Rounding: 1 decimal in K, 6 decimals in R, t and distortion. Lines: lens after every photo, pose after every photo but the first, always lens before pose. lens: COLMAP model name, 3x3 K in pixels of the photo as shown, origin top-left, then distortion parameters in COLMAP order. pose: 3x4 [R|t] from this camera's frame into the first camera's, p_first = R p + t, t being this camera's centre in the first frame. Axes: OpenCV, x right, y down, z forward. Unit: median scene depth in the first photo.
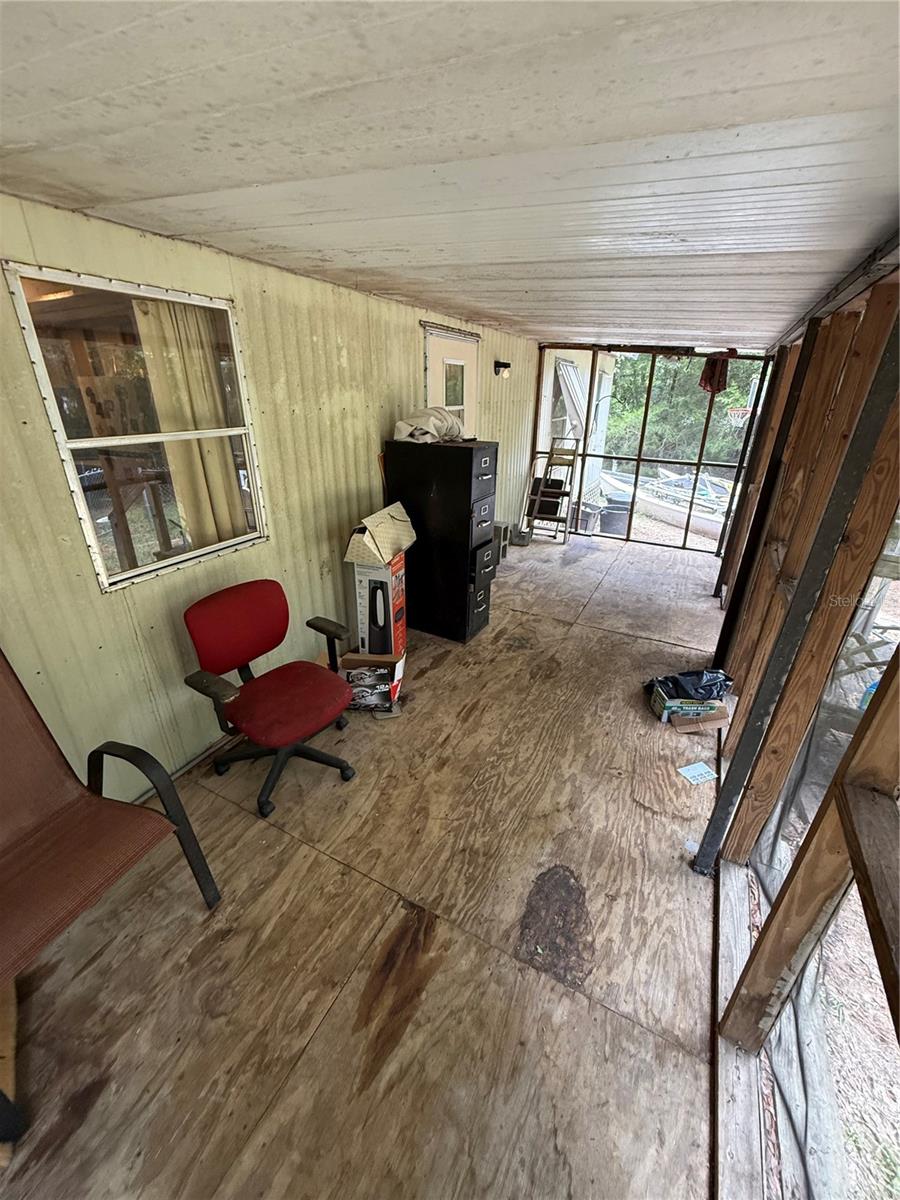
lens RADIAL K [[480.1, 0, 450.0], [0, 480.1, 602.9], [0, 0, 1]] dist [0.000829, 0.000066]
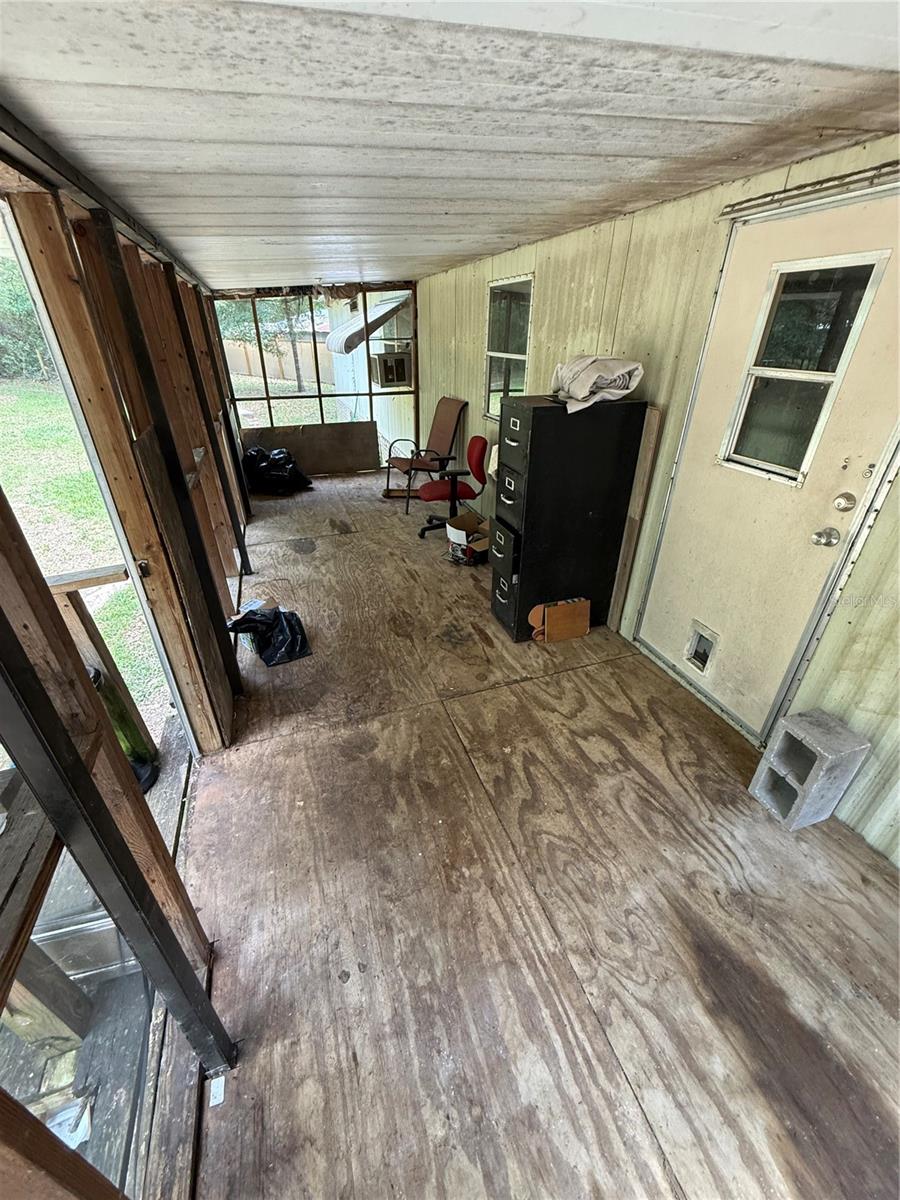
lens RADIAL K [[480.1, 0, 450.0], [0, 480.1, 600.5], [0, 0, 1]] dist [0.000829, 0.000066]
pose [[-0.686837, 0.349730, -0.637138, 0.859979], [-0.303099, 0.658931, 0.688434, -0.698886], [0.660596, 0.665957, -0.346576, 1.583762]]
